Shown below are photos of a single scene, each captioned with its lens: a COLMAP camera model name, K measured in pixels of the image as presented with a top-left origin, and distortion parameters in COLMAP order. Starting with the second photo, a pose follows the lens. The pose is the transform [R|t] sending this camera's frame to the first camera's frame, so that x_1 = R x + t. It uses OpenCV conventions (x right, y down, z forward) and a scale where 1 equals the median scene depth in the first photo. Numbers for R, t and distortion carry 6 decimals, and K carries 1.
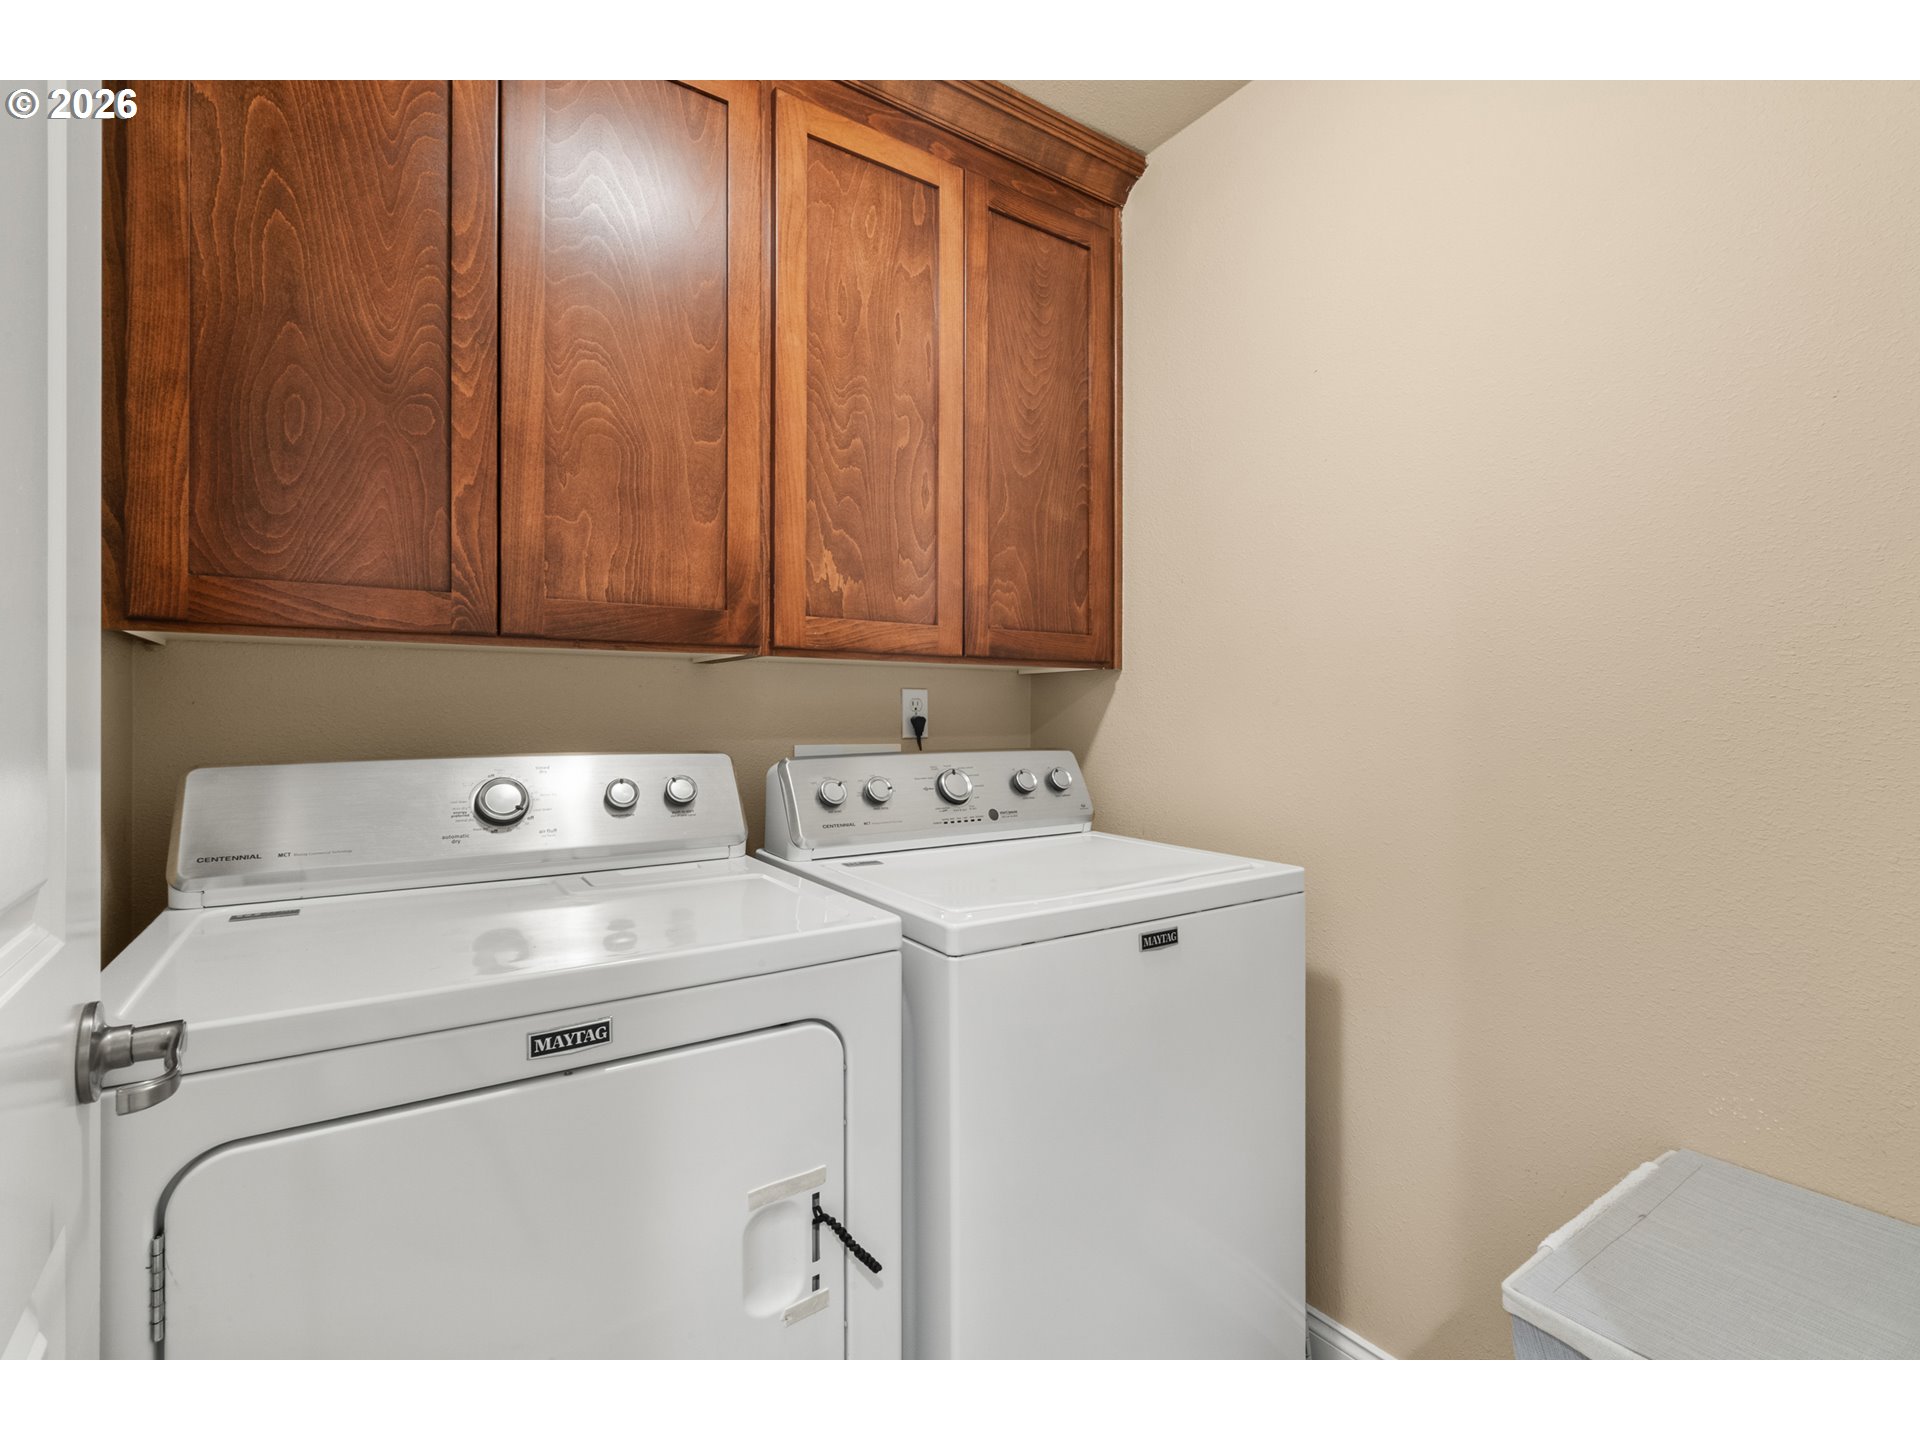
lens RADIAL K [[877.9, 0, 963.5], [0, 877.9, 714.7], [0, 0, 1]] dist [-0.002603, -0.001319]
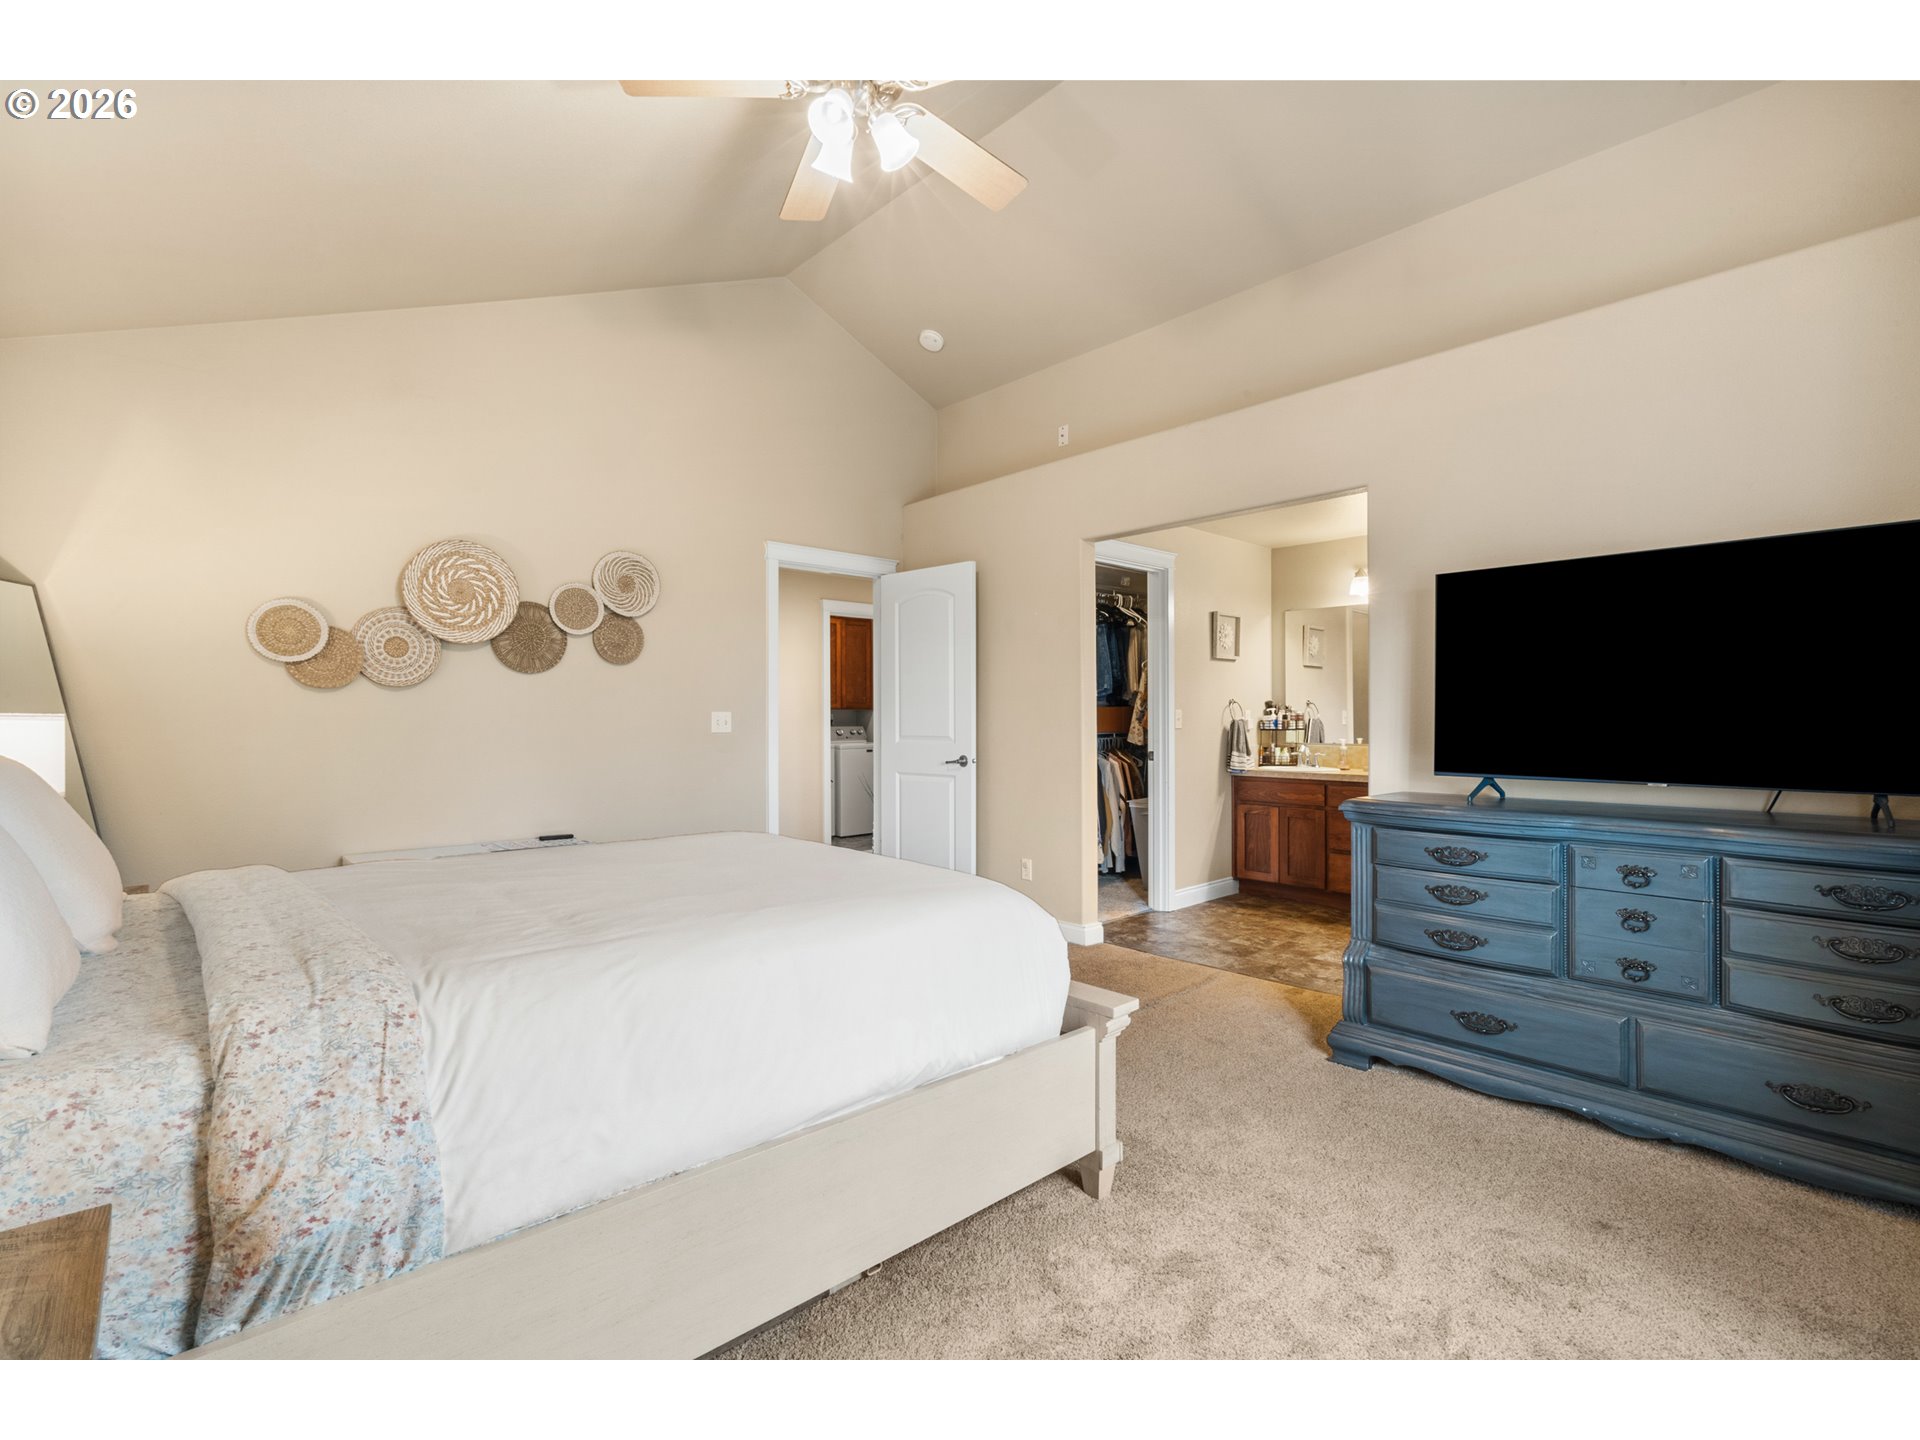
lens RADIAL K [[877.9, 0, 957.2], [0, 877.9, 718.8], [0, 0, 1]] dist [-0.002603, -0.001319]
pose [[0.989415, -0.000637, 0.145110, -0.071416], [0.000880, 0.999998, -0.001613, 0.007271], [-0.145109, 0.001723, 0.989414, -4.123214]]
